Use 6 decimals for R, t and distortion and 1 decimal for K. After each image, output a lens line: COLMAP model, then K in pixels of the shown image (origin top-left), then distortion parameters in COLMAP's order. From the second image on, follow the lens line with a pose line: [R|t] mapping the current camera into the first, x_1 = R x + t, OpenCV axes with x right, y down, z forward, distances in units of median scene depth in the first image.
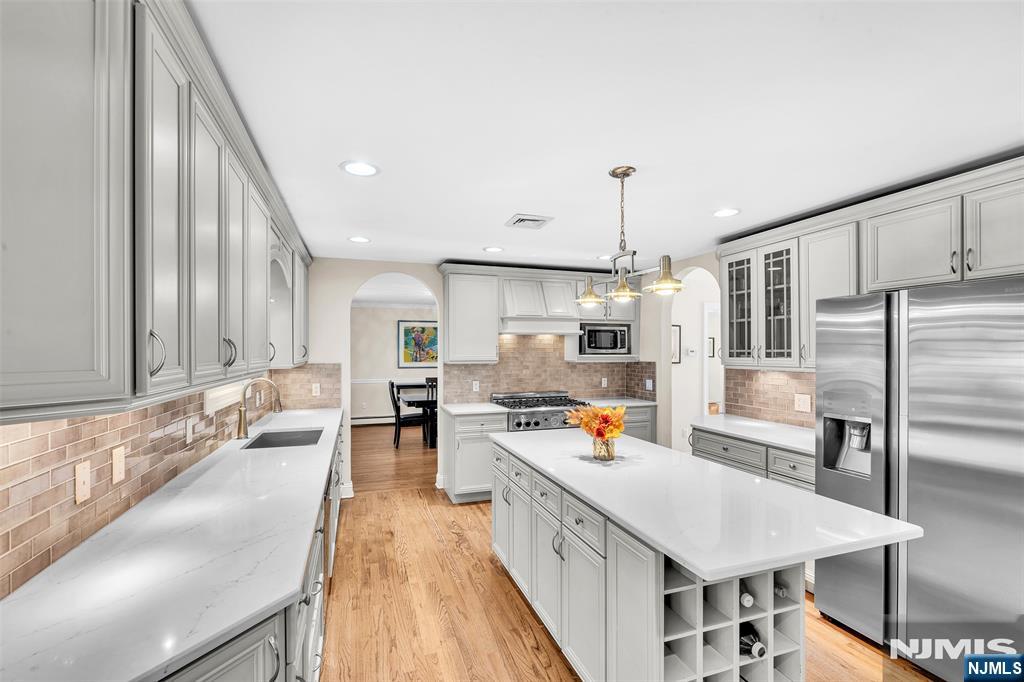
lens RADIAL K [[458.7, 0, 508.8], [0, 458.7, 348.2], [0, 0, 1]] dist [-0.002220, 0.000483]
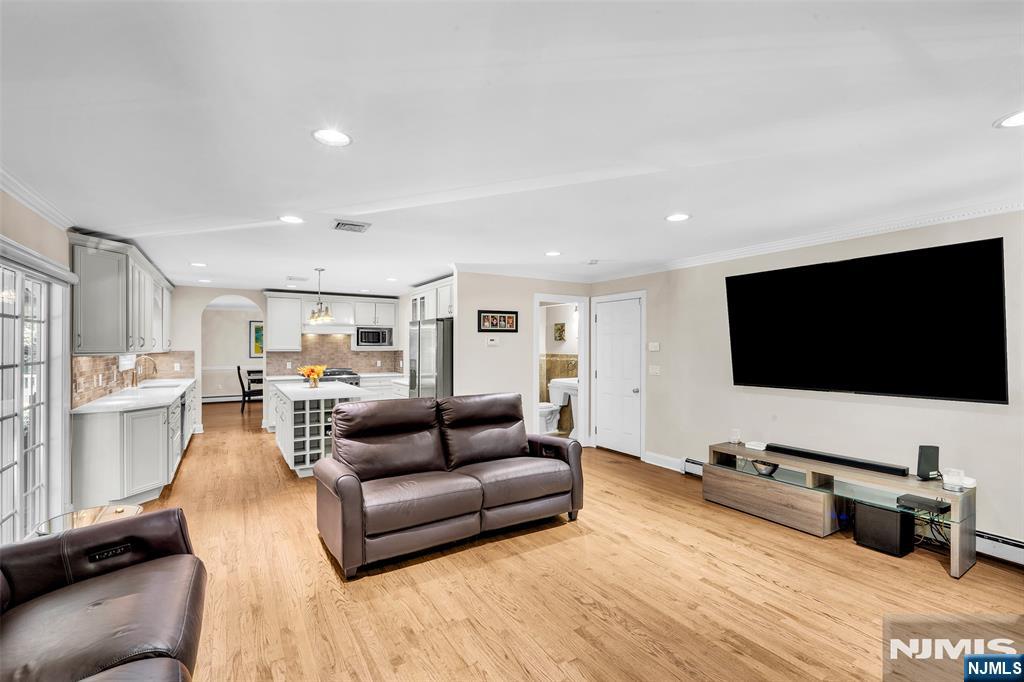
lens RADIAL K [[458.7, 0, 511.0], [0, 458.7, 348.3], [0, 0, 1]] dist [-0.002220, 0.000483]
pose [[0.968024, -0.001735, 0.250852, 0.349995], [0.001086, 0.999996, 0.002723, 0.023191], [-0.250855, -0.002363, 0.968022, -0.955899]]
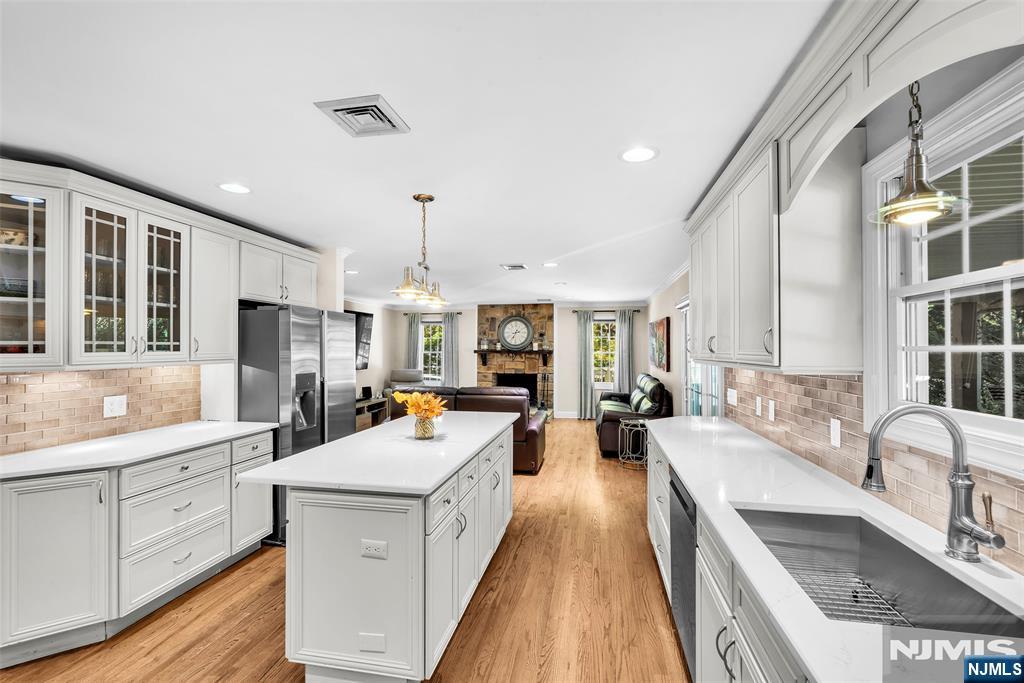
lens RADIAL K [[458.7, 0, 510.8], [0, 458.7, 343.6], [0, 0, 1]] dist [-0.002220, 0.000483]
pose [[-0.874668, 0.005122, 0.484696, -0.336088], [-0.003224, 0.999861, -0.016384, 0.014855], [-0.484712, -0.015894, -0.874529, 1.198213]]
